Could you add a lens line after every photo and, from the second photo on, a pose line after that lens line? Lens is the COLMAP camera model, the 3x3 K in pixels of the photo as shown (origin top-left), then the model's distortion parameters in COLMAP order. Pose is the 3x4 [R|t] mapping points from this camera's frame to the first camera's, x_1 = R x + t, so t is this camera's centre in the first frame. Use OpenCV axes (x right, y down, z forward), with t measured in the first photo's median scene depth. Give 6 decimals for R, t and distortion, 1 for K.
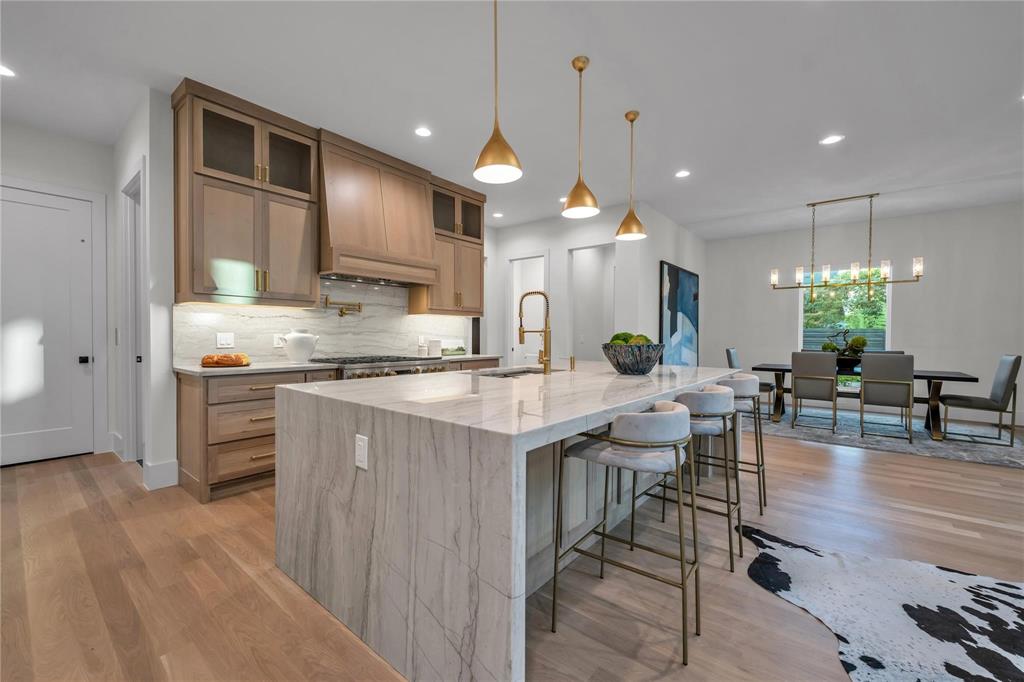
lens RADIAL K [[417.4, 0, 512.9], [0, 417.4, 323.7], [0, 0, 1]] dist [0.007389, -0.005548]
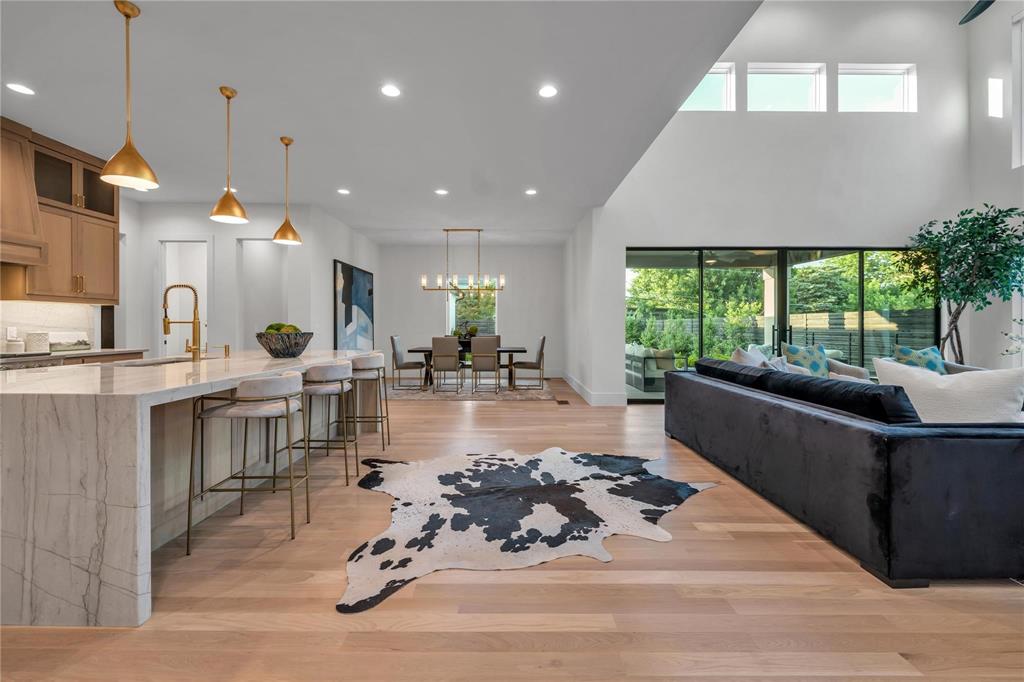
lens RADIAL K [[417.4, 0, 512.9], [0, 417.4, 323.7], [0, 0, 1]] dist [0.007389, -0.005548]
pose [[0.778538, -0.001905, 0.627595, 0.035689], [-0.012863, 0.999737, 0.018991, -0.008077], [-0.627466, -0.022858, 0.778308, -0.324352]]
